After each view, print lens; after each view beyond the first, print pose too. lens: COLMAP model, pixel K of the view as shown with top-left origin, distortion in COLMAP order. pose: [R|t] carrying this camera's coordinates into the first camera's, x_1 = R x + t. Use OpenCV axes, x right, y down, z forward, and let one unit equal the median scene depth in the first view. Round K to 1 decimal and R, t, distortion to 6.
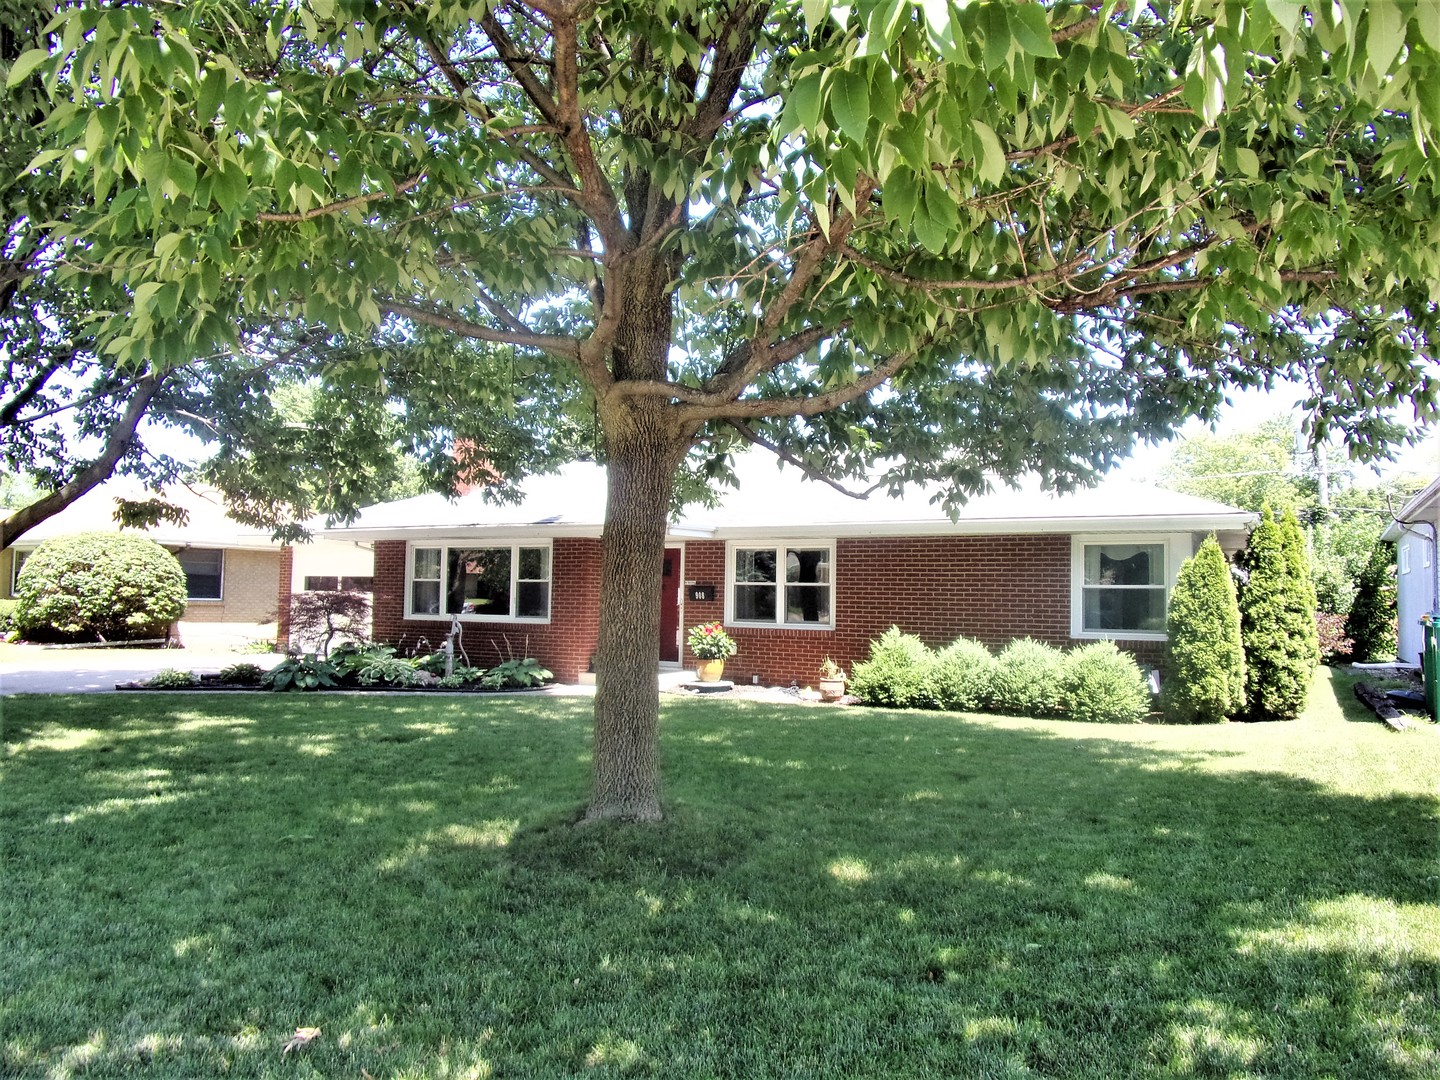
lens RADIAL K [[1051.1, 0, 730.5], [0, 1051.1, 546.0], [0, 0, 1]] dist [-0.023612, 0.007113]
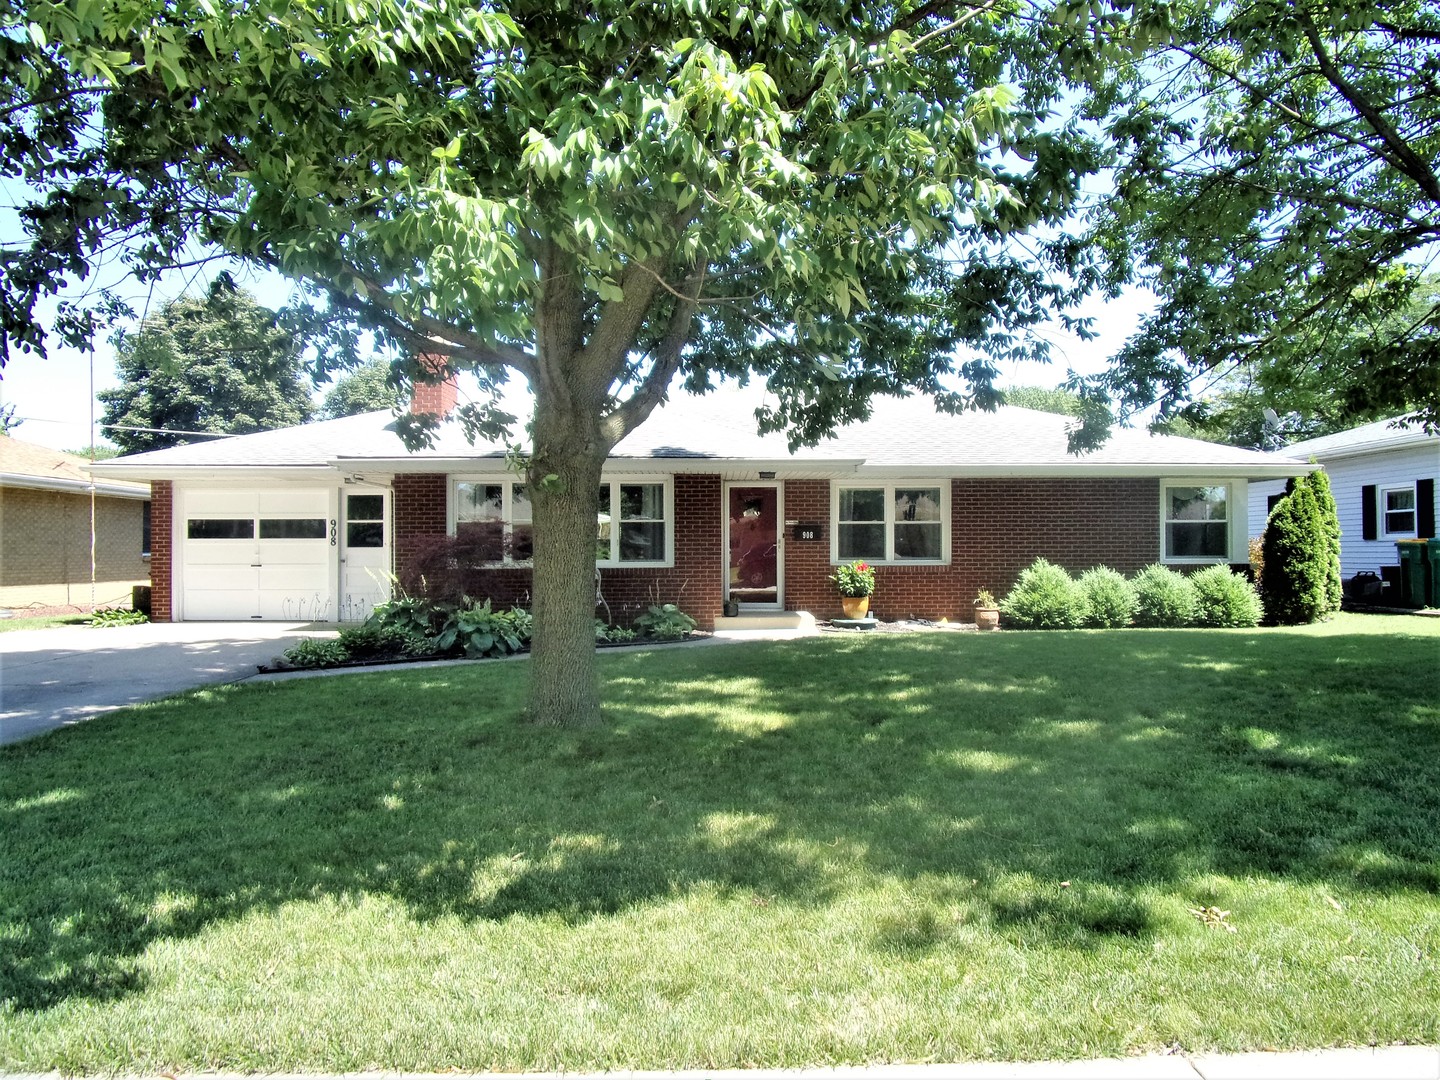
lens RADIAL K [[1051.1, 0, 730.5], [0, 1051.1, 546.0], [0, 0, 1]] dist [-0.023612, 0.007113]
pose [[0.852433, -0.026553, 0.522162, -0.701455], [-0.006077, 0.998139, 0.060678, -0.002793], [-0.522801, -0.054897, 0.850685, 0.213365]]
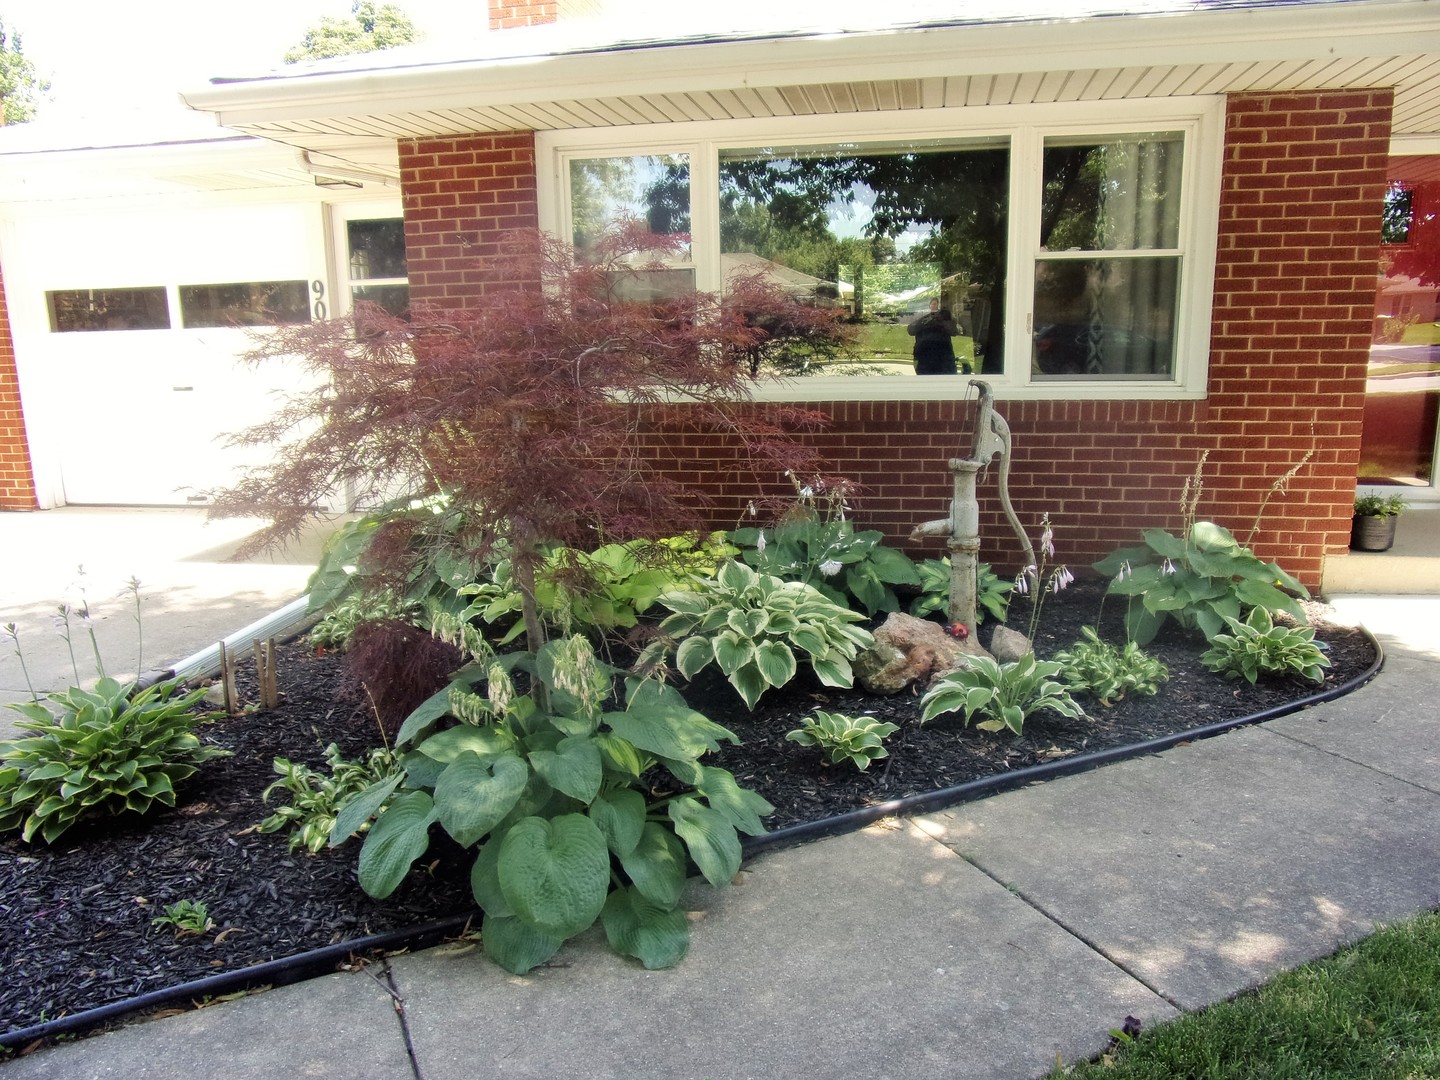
lens RADIAL K [[1051.1, 0, 730.5], [0, 1051.1, 546.0], [0, 0, 1]] dist [-0.023612, 0.007113]
pose [[0.941438, -0.111095, 0.318360, -0.464404], [0.023497, 0.963484, 0.266734, 0.033806], [-0.336367, -0.243633, 0.909670, 0.859568]]
